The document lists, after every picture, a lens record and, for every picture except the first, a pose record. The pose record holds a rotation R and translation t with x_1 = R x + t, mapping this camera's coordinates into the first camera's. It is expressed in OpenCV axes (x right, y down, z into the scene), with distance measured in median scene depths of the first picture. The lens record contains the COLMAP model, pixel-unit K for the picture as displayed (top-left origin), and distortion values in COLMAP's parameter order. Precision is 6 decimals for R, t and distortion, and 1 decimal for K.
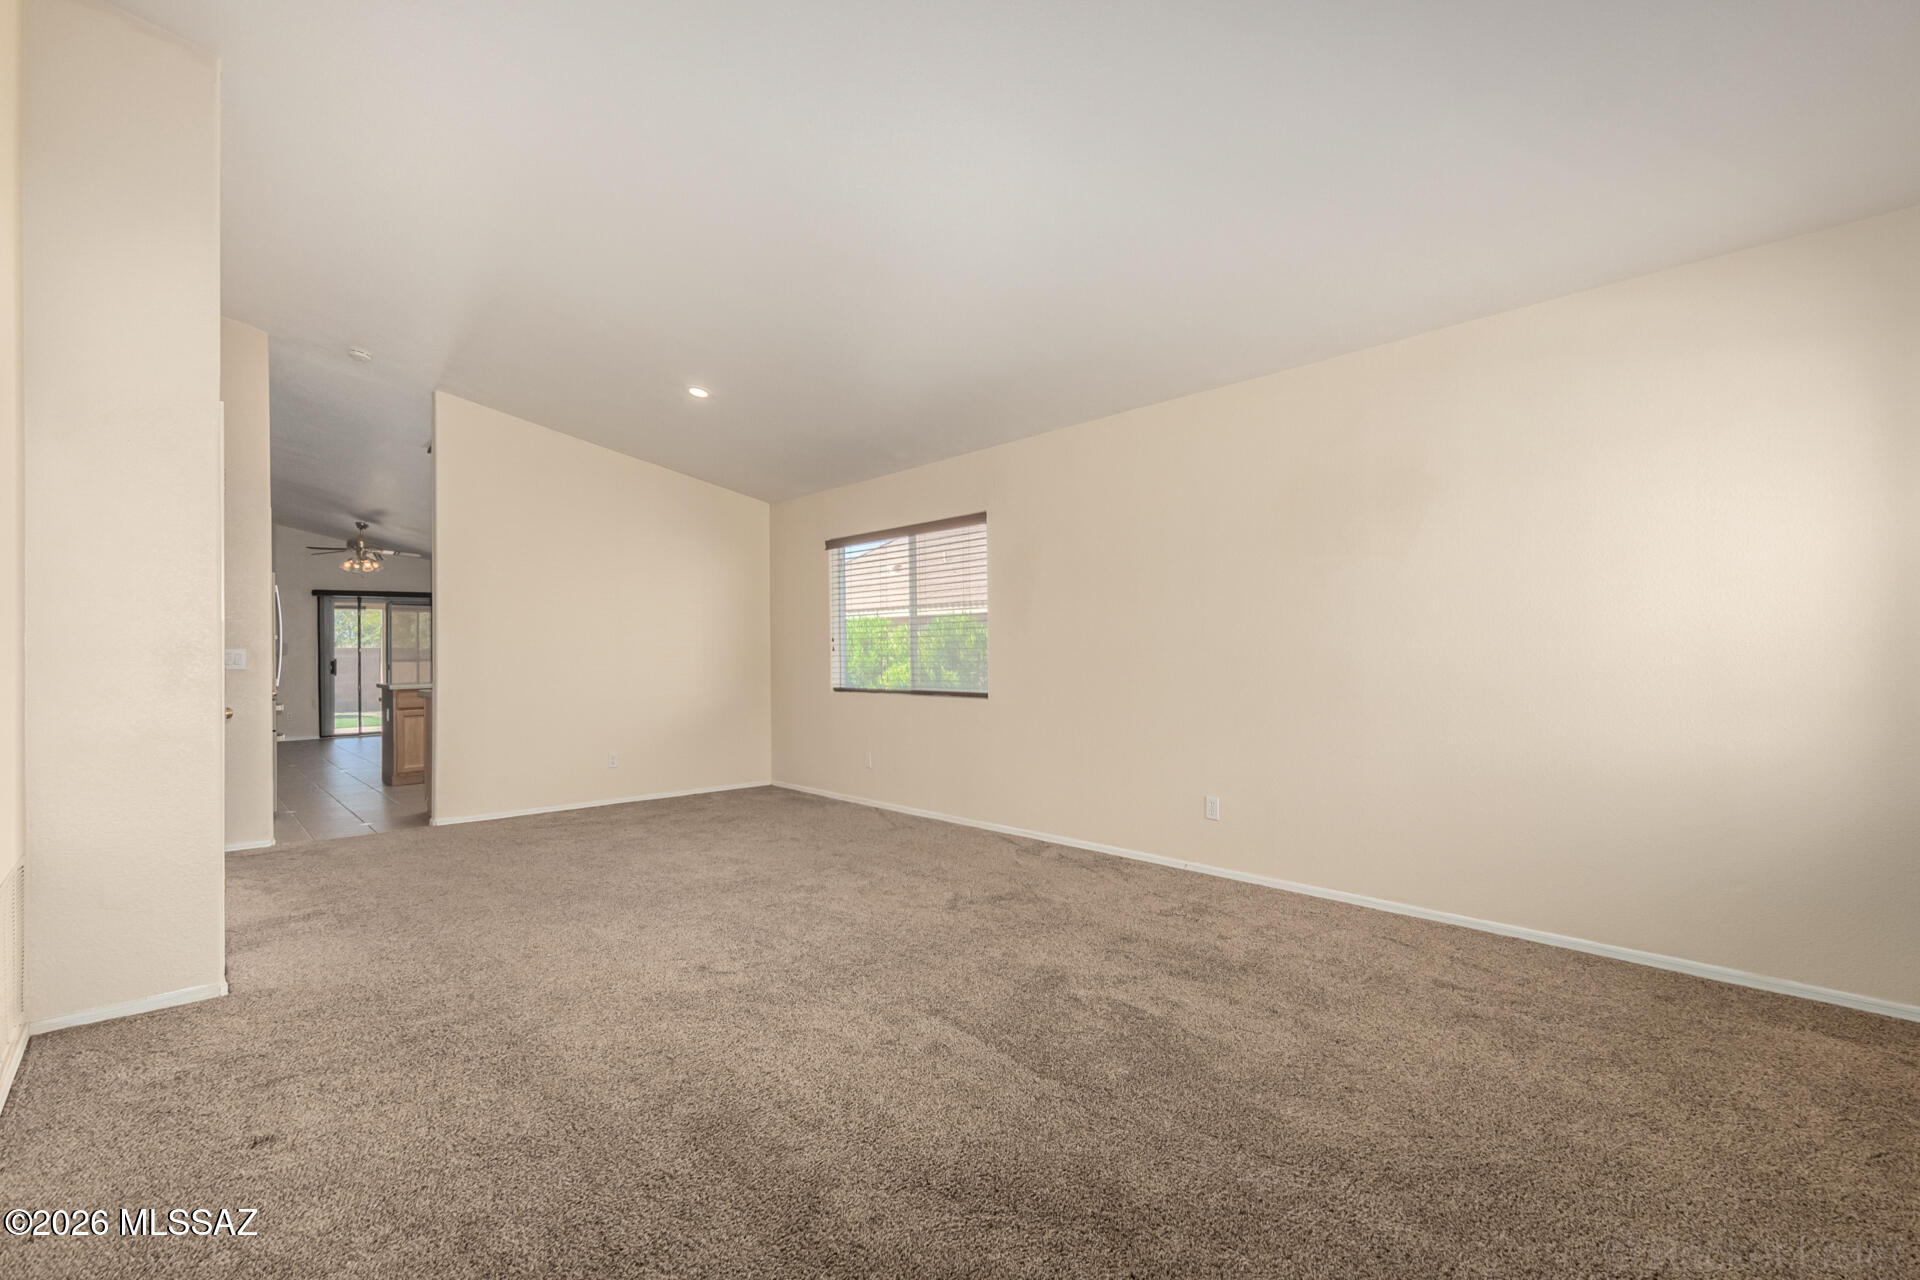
lens RADIAL K [[922.3, 0, 965.5], [0, 922.3, 644.2], [0, 0, 1]] dist [0.020673, -0.000443]
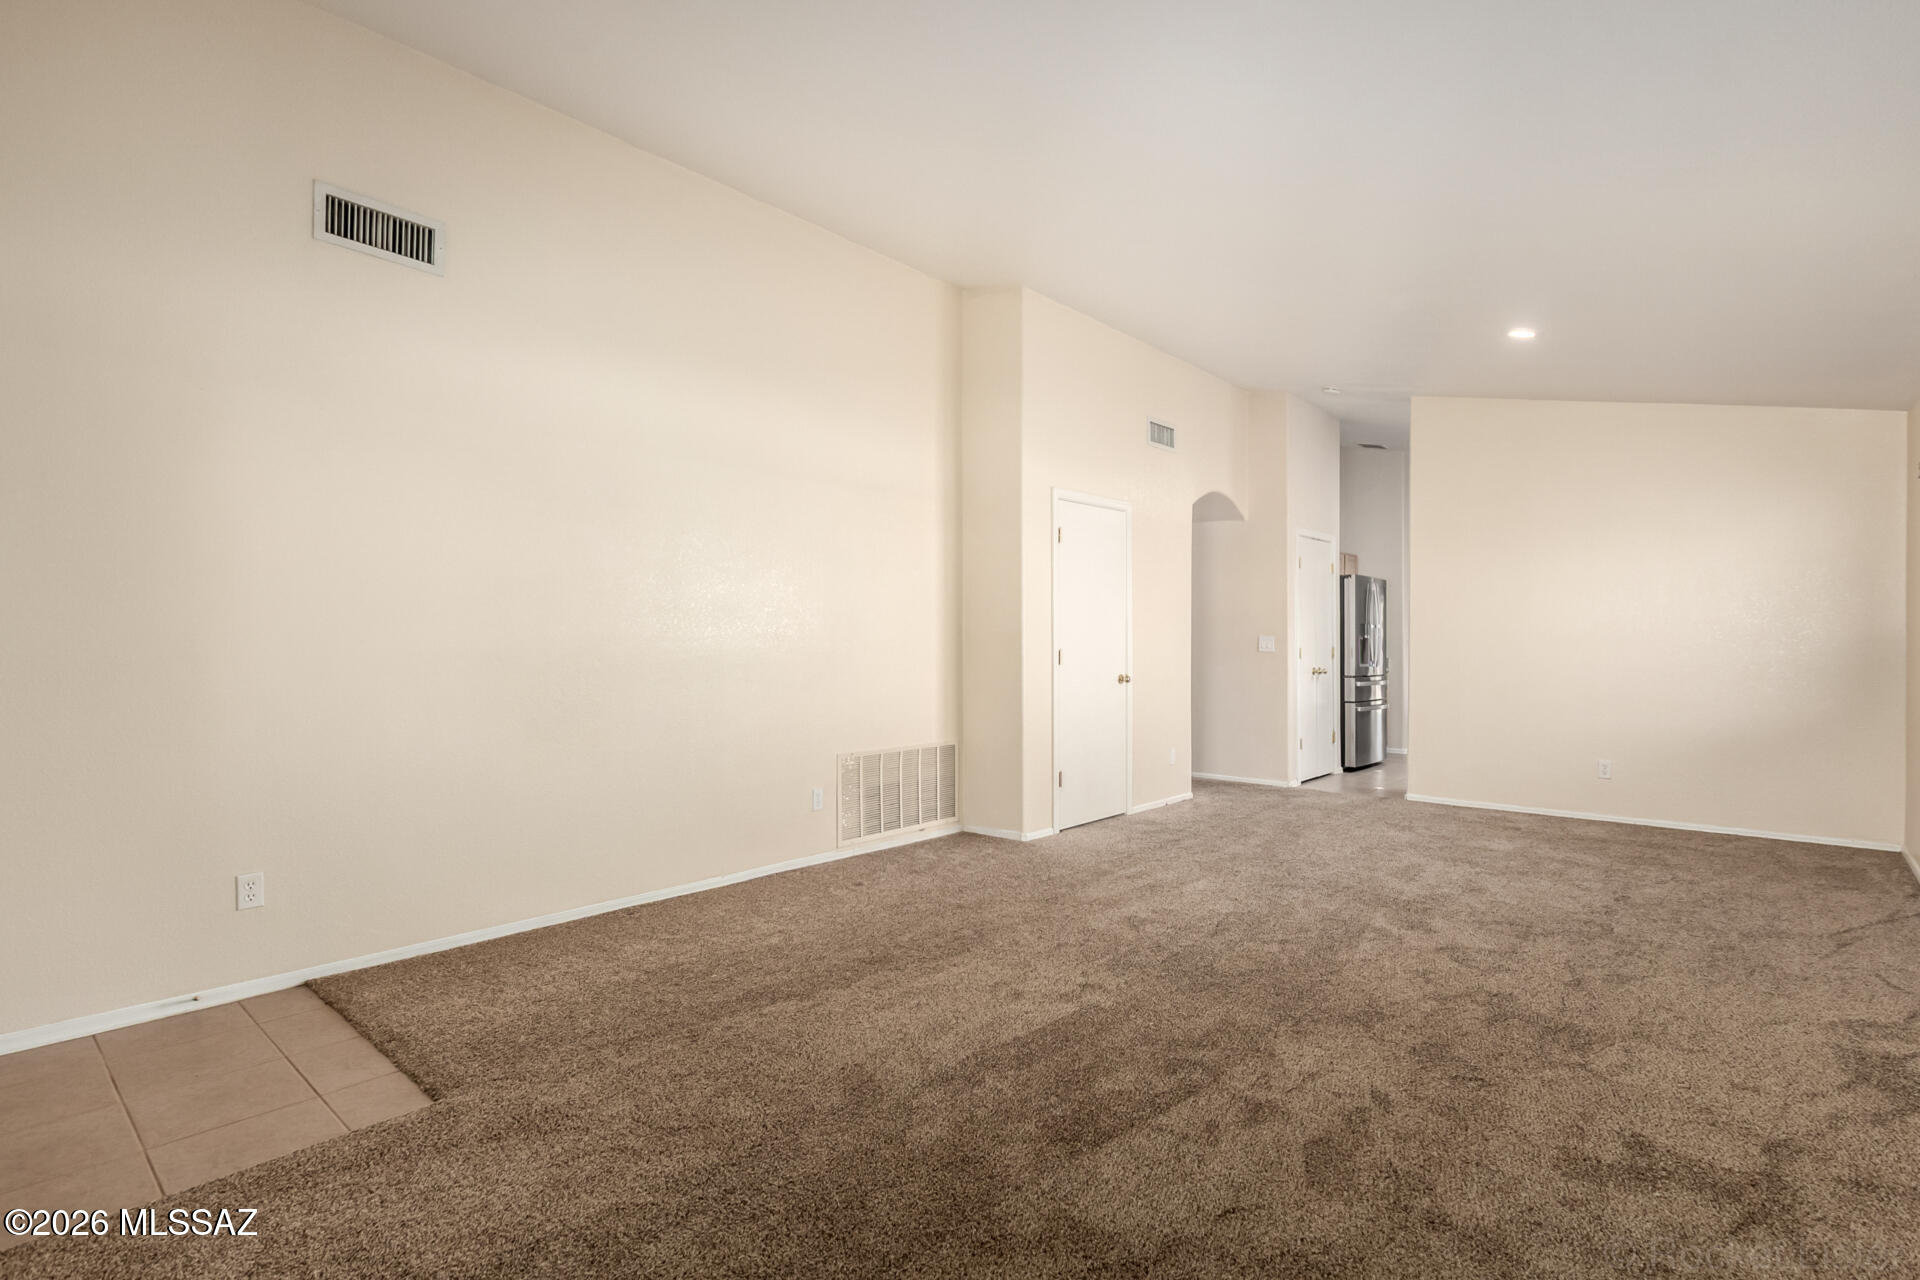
lens RADIAL K [[922.3, 0, 963.9], [0, 922.3, 638.9], [0, 0, 1]] dist [0.020673, -0.000443]
pose [[0.121262, 0.005854, -0.992603, 0.420917], [0.007346, 0.999950, 0.006795, -0.004986], [0.992593, -0.008116, 0.121212, 0.329456]]
